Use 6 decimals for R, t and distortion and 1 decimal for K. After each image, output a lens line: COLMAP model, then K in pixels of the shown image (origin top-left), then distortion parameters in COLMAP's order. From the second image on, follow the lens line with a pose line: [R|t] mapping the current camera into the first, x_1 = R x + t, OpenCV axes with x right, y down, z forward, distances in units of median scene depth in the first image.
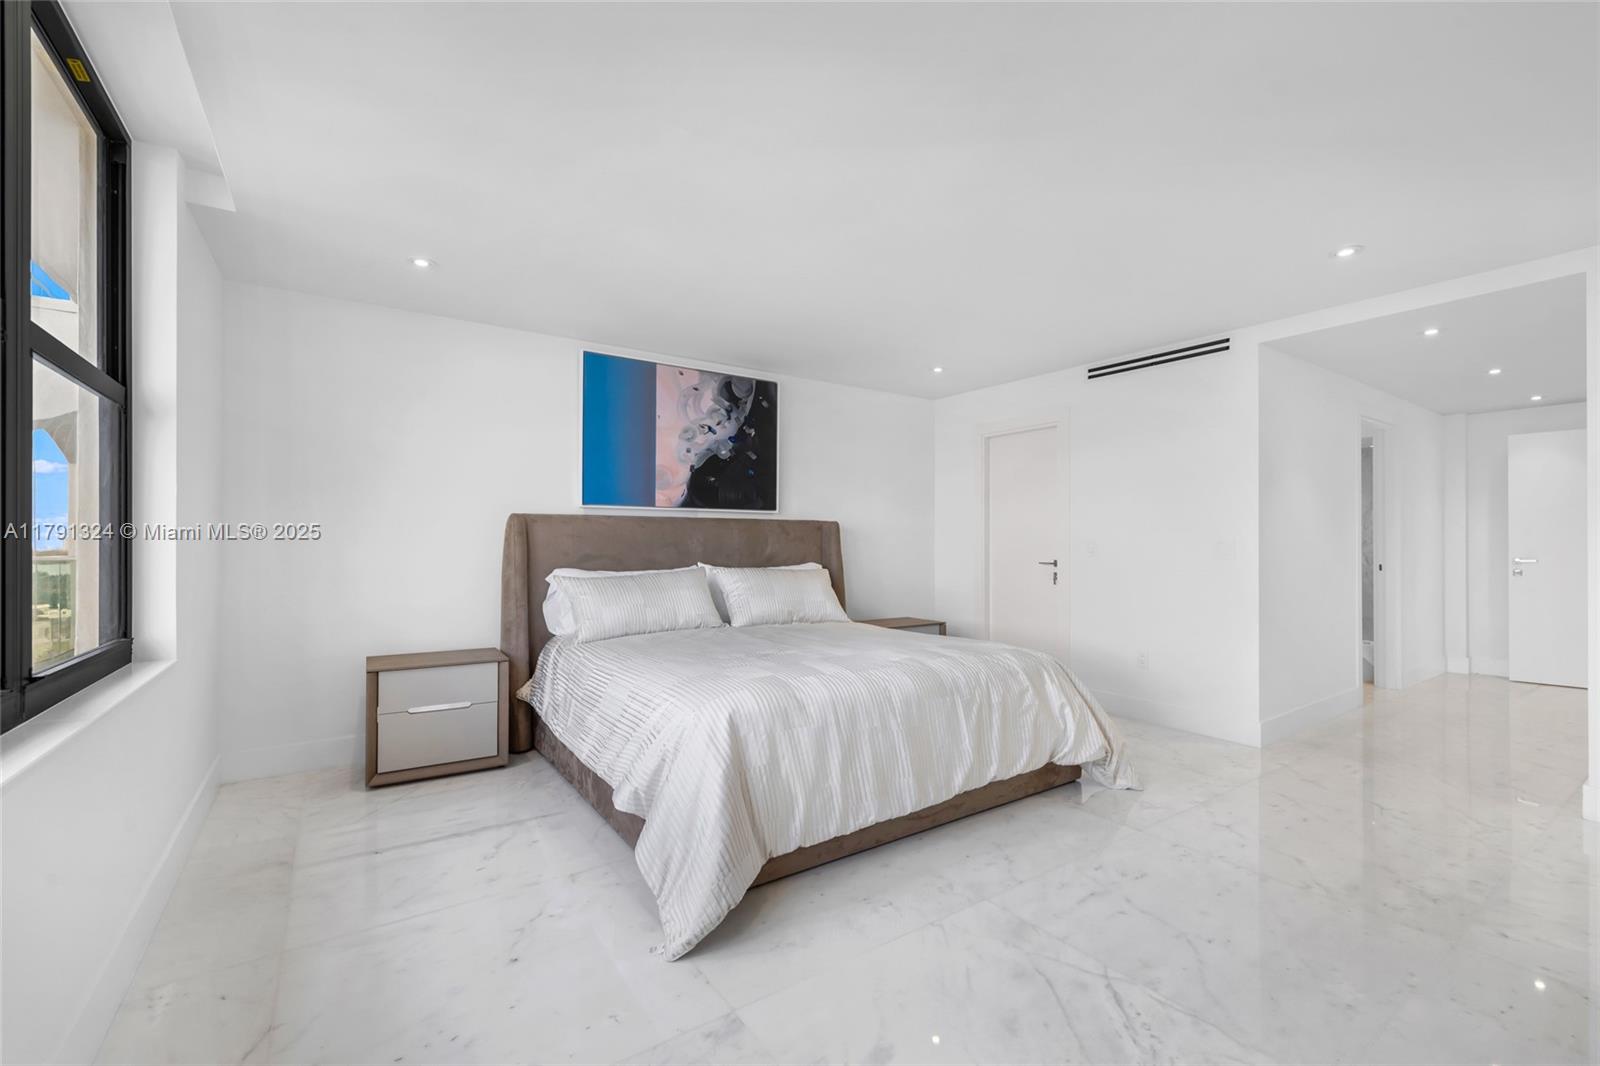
lens RADIAL K [[676.8, 0, 799.6], [0, 676.8, 542.9], [0, 0, 1]] dist [-0.008977, 0.000125]
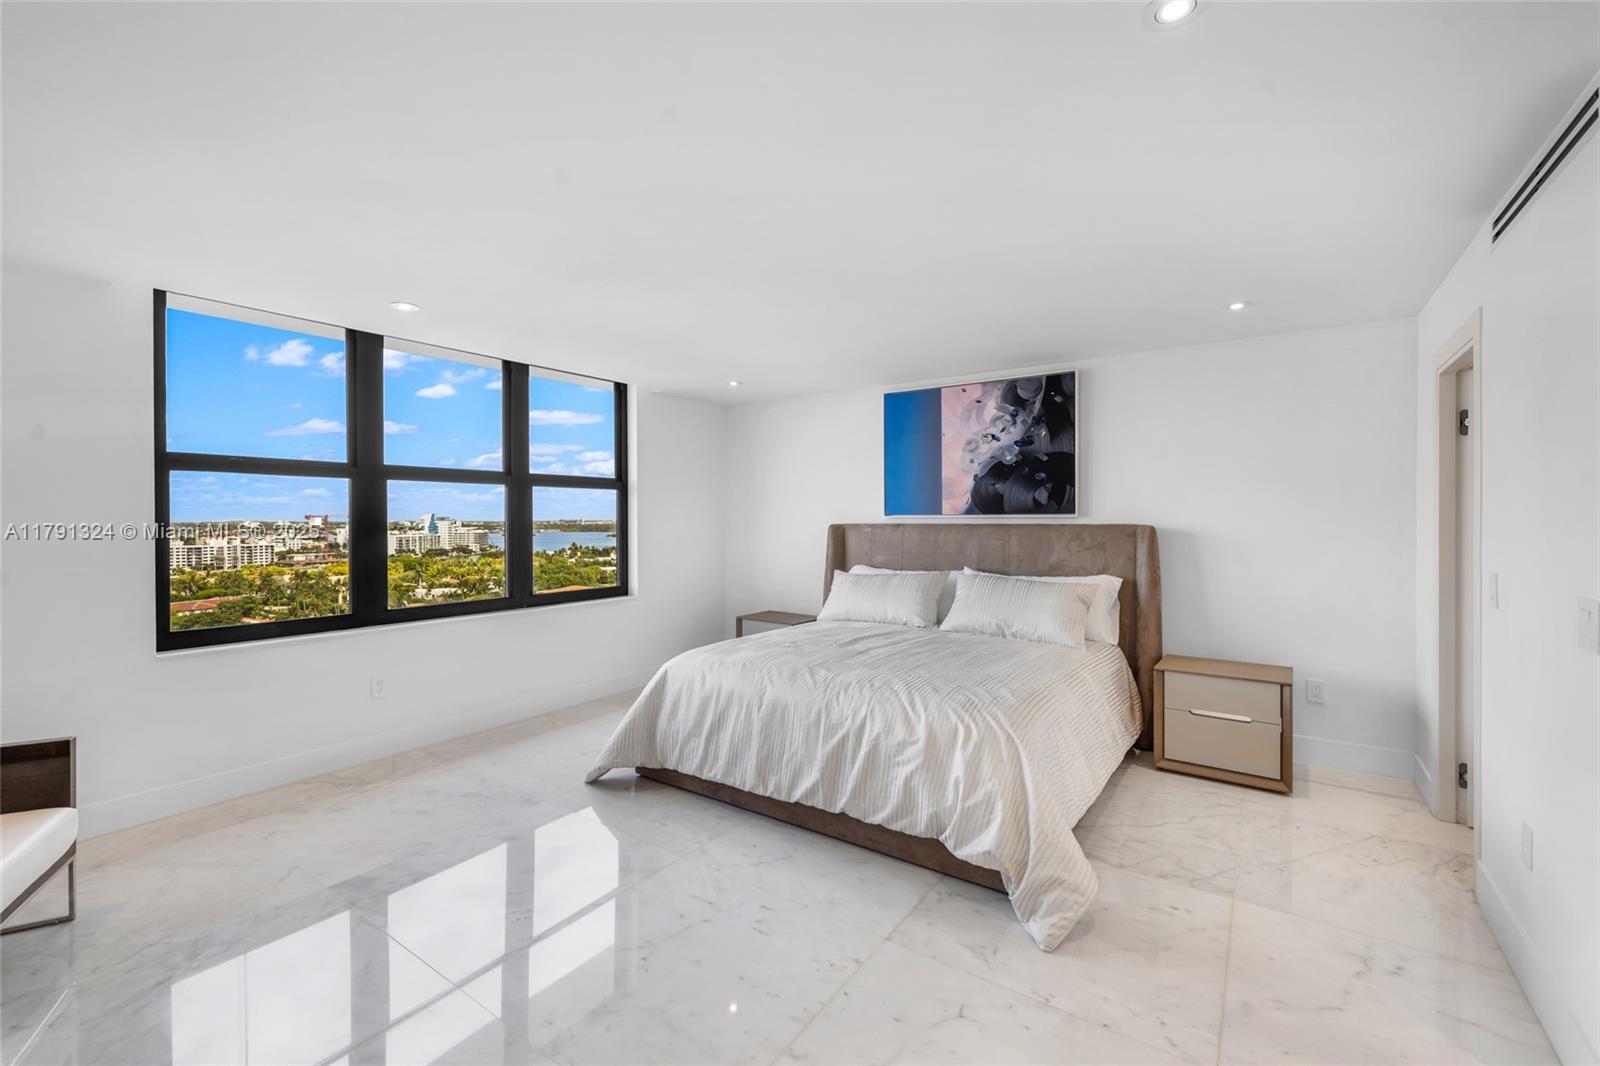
lens RADIAL K [[676.8, 0, 801.2], [0, 676.8, 522.5], [0, 0, 1]] dist [-0.008977, 0.000125]
pose [[0.349824, 0.008181, -0.936780, 0.732545], [0.005291, 0.999929, 0.010709, -0.051920], [0.936801, -0.008702, 0.349756, 0.370441]]
